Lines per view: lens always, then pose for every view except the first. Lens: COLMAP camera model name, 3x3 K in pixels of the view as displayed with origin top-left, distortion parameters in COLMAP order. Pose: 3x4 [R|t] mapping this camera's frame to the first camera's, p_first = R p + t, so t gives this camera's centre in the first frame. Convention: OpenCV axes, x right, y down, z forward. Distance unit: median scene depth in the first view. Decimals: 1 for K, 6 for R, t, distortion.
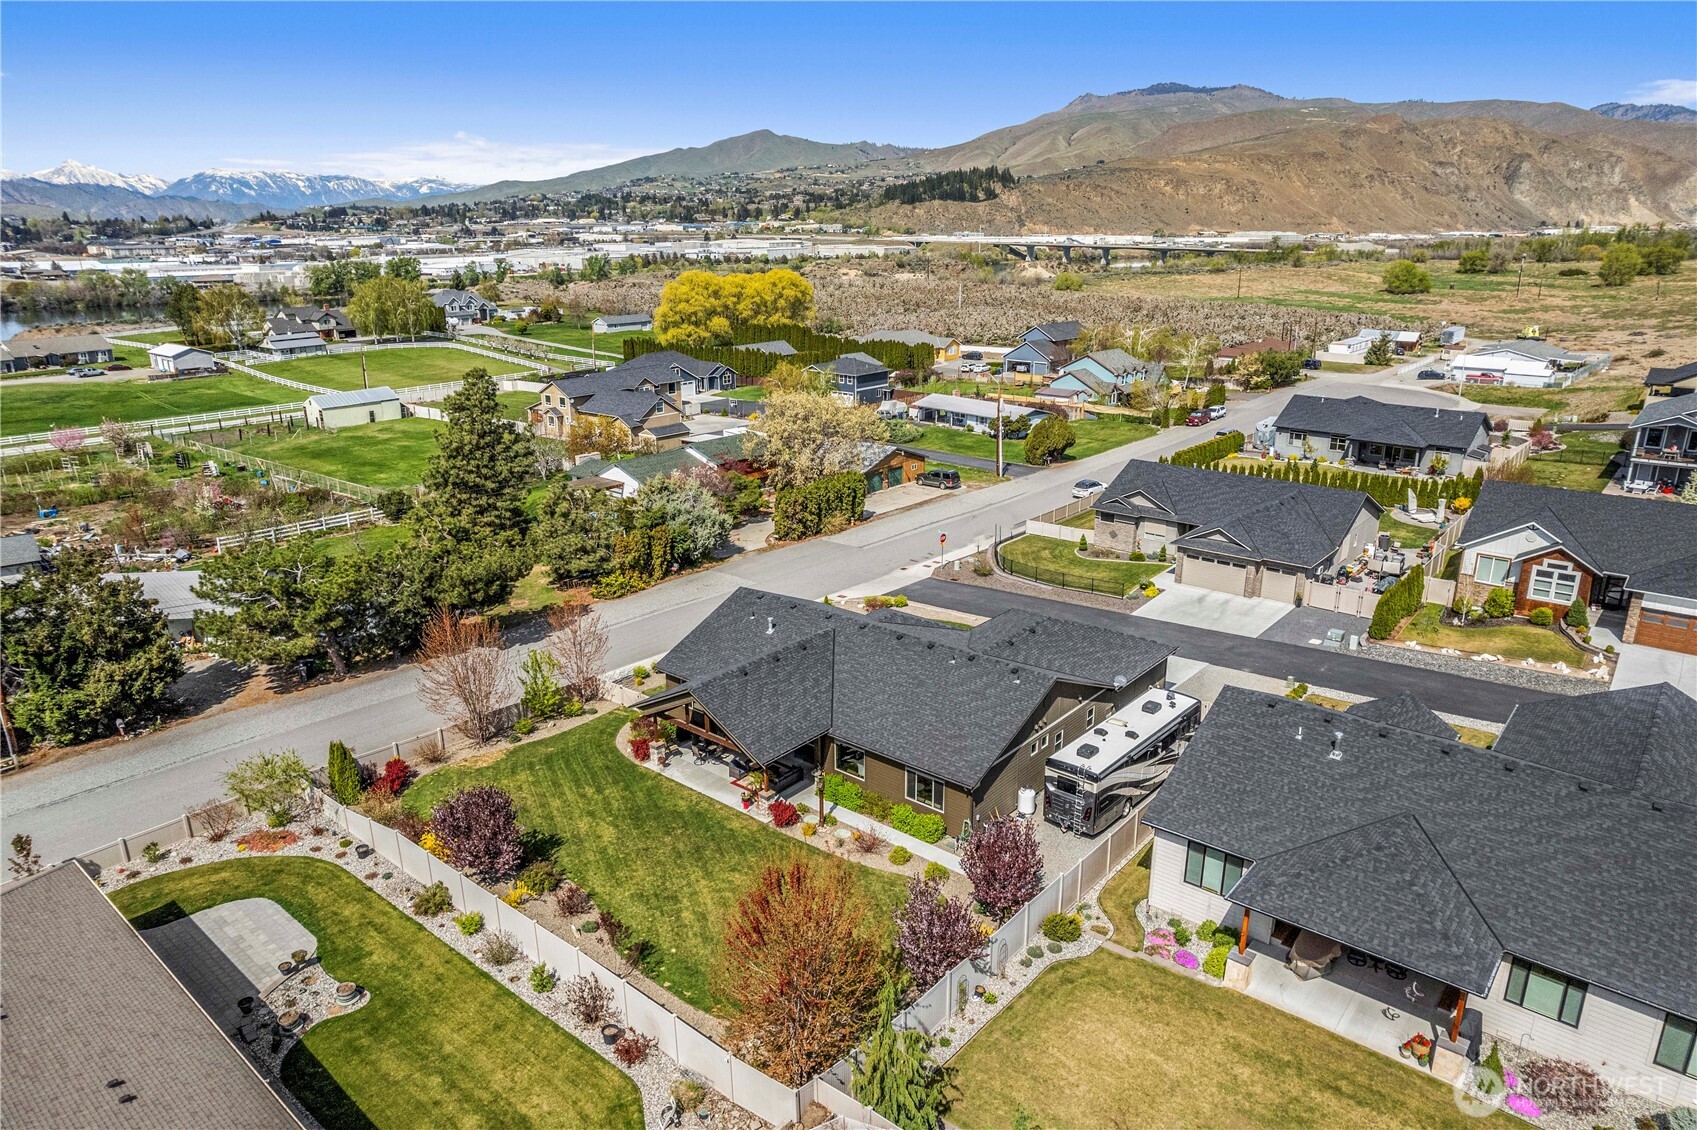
lens RADIAL K [[1088.3, 0, 854.4], [0, 1088.3, 564.7], [0, 0, 1]] dist [-0.080675, 0.069993]
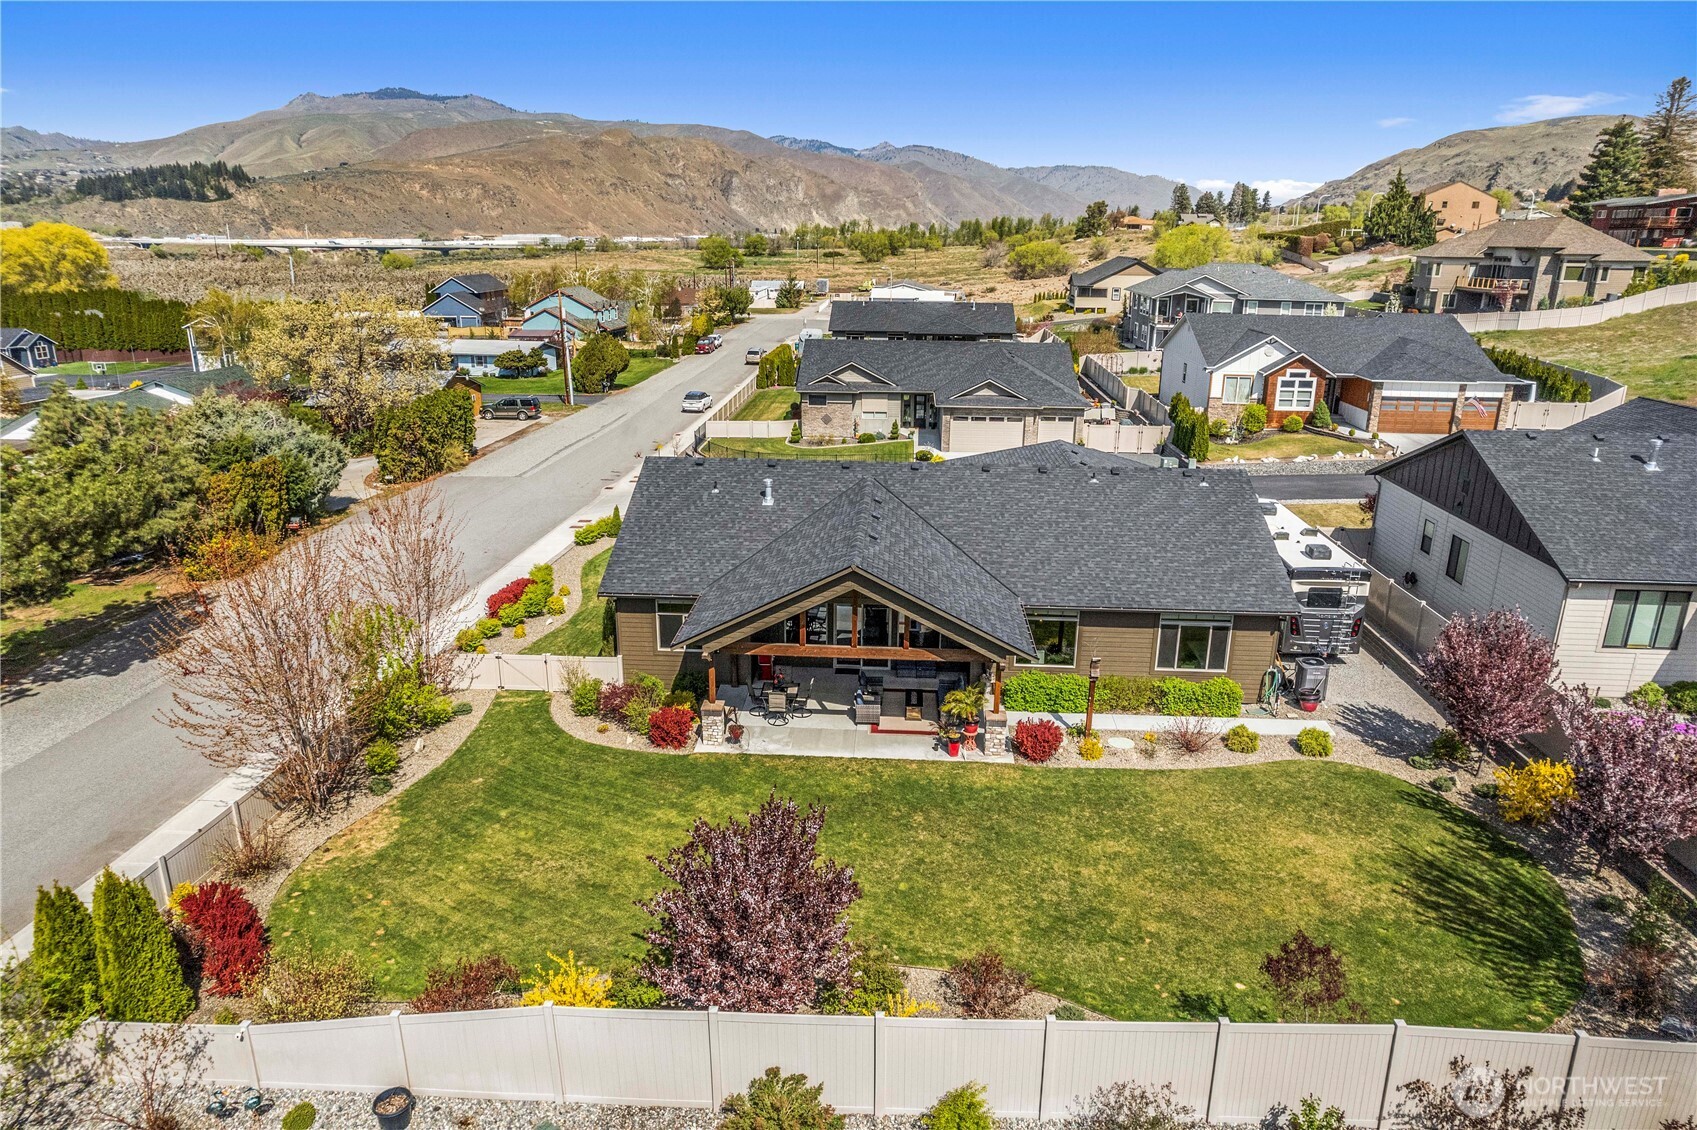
lens RADIAL K [[1088.3, 0, 854.8], [0, 1088.3, 552.7], [0, 0, 1]] dist [-0.080675, 0.069993]
pose [[0.801062, -0.156684, 0.577711, -0.088401], [0.166640, 0.985354, 0.036177, 0.016844], [-0.574918, 0.067289, 0.815439, 0.105061]]
